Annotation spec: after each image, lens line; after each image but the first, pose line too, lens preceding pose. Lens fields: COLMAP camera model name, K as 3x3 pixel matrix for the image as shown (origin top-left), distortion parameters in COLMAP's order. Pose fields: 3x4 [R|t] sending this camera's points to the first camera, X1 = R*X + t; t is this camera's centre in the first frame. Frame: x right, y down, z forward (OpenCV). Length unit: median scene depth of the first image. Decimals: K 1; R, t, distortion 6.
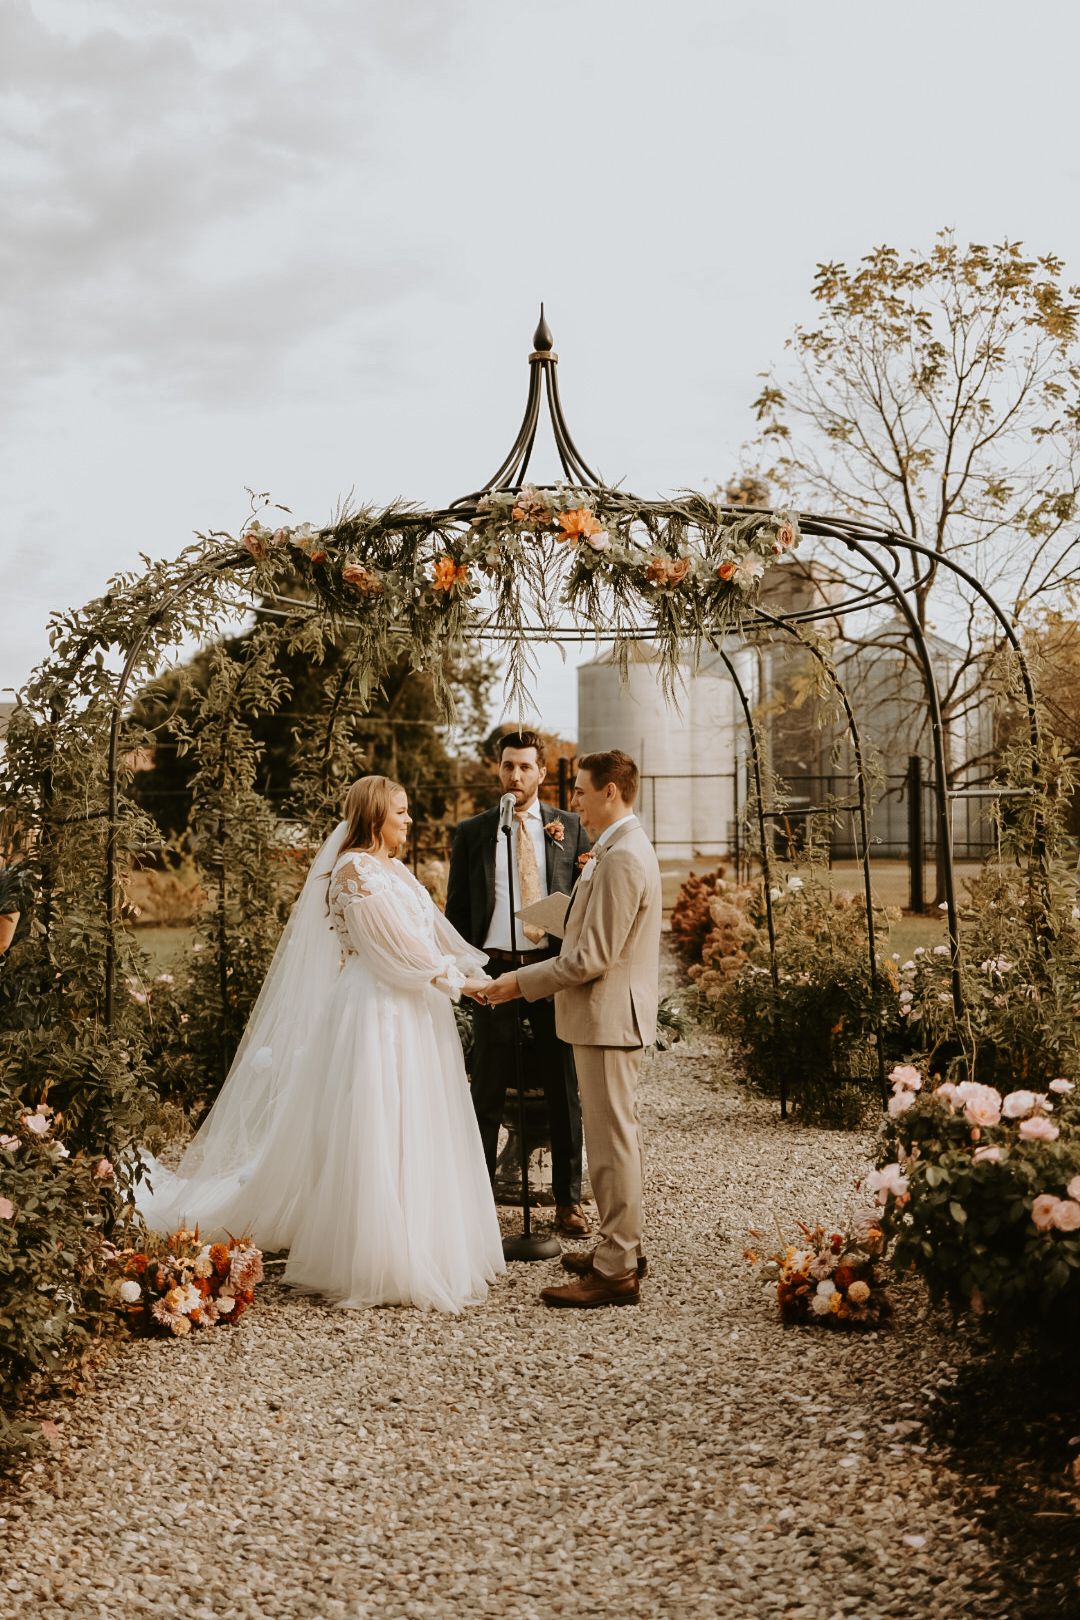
lens RADIAL K [[1625.1, 0, 540.0], [0, 1625.1, 810.0], [0, 0, 1]] dist [-0.092718, -0.002746]
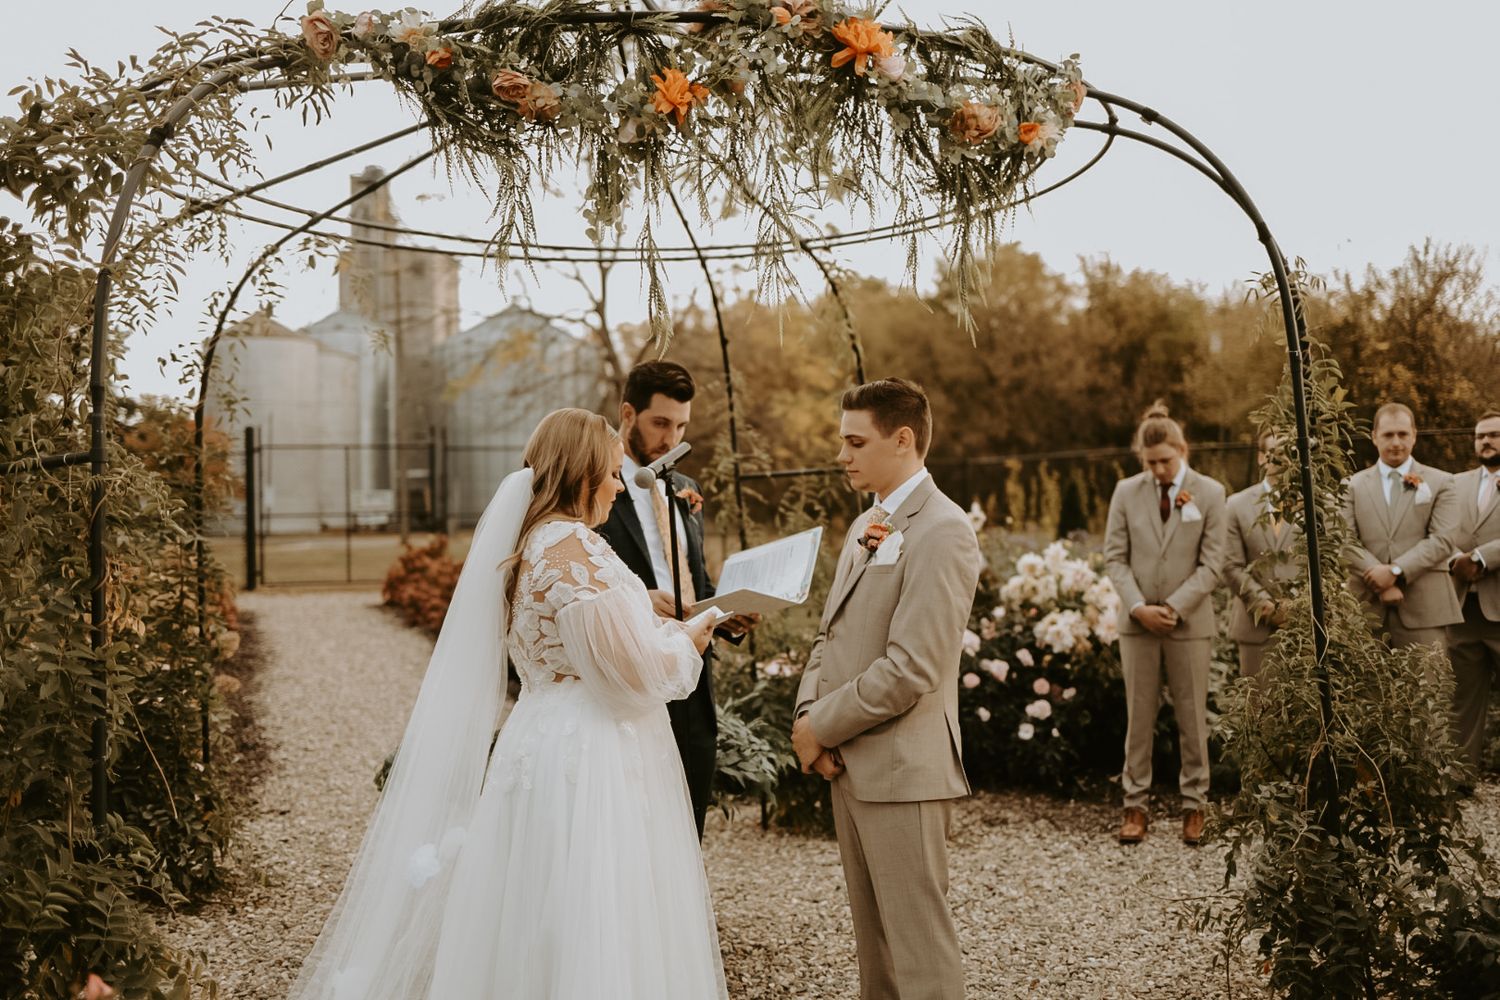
lens RADIAL K [[1506.5, 0, 750.4], [0, 1506.5, 495.7], [0, 0, 1]] dist [-0.076177, 0.010338]
pose [[0.924105, -0.001661, 0.382134, -0.225607], [-0.001356, 0.999970, 0.007627, 0.009578], [-0.382135, -0.007566, 0.924076, 0.374005]]
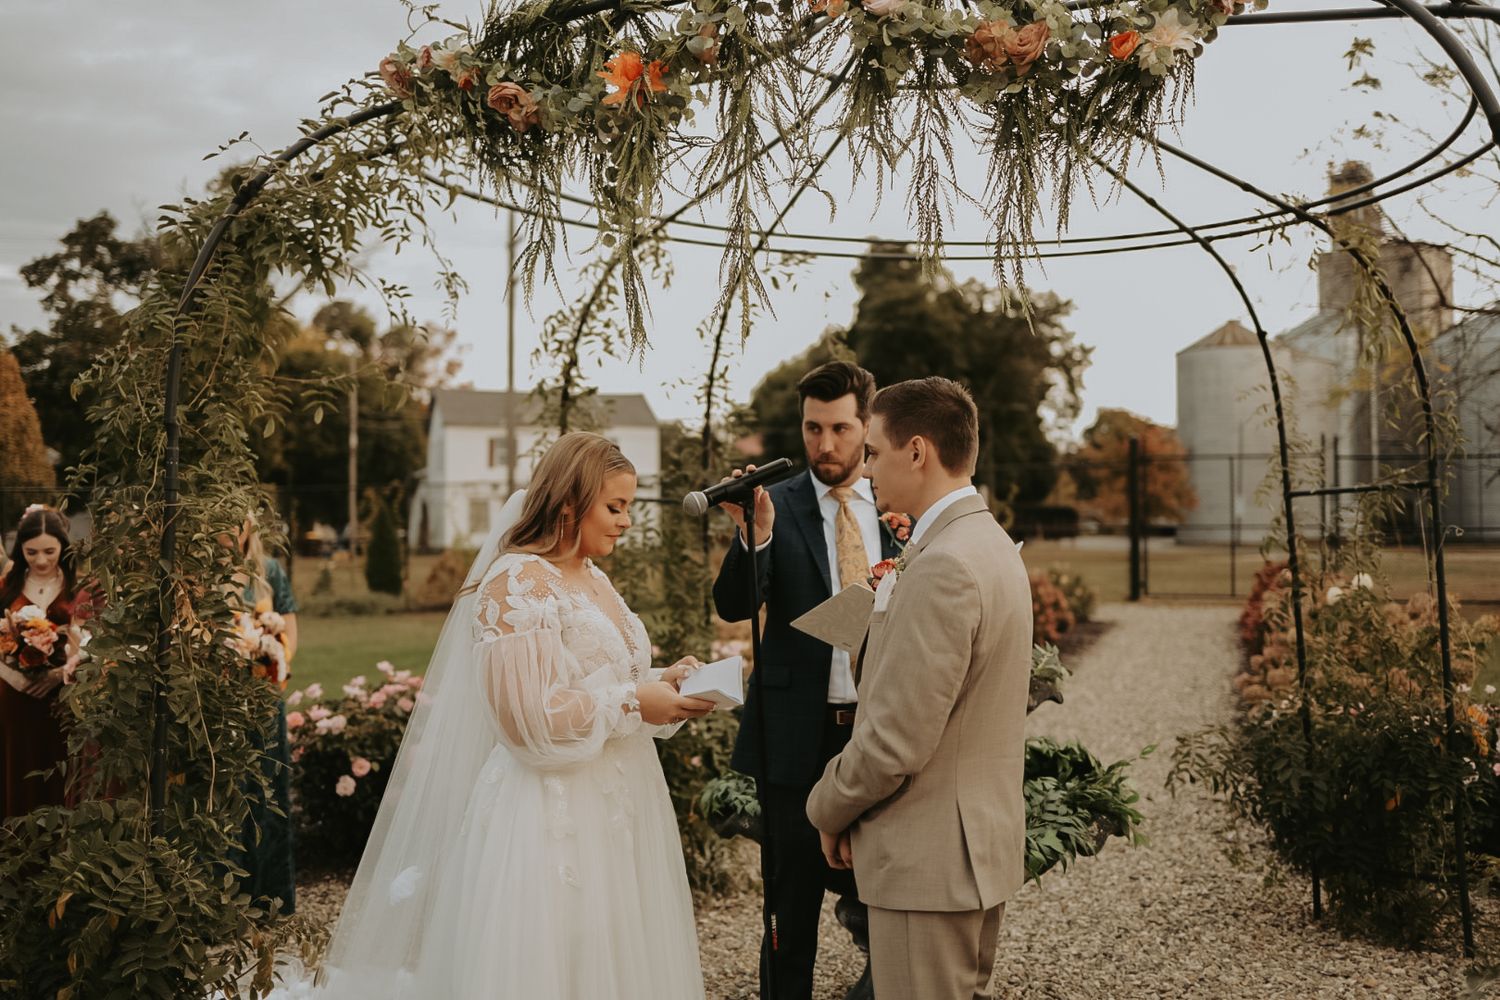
lens RADIAL K [[1504.5, 0, 755.1], [0, 1504.5, 497.5], [0, 0, 1]] dist [-0.040440, 0.008410]
pose [[0.967476, 0.001163, -0.252959, 0.110306], [-0.000317, 0.999994, 0.003382, 0.003606], [0.252961, -0.003192, 0.967471, 0.429706]]
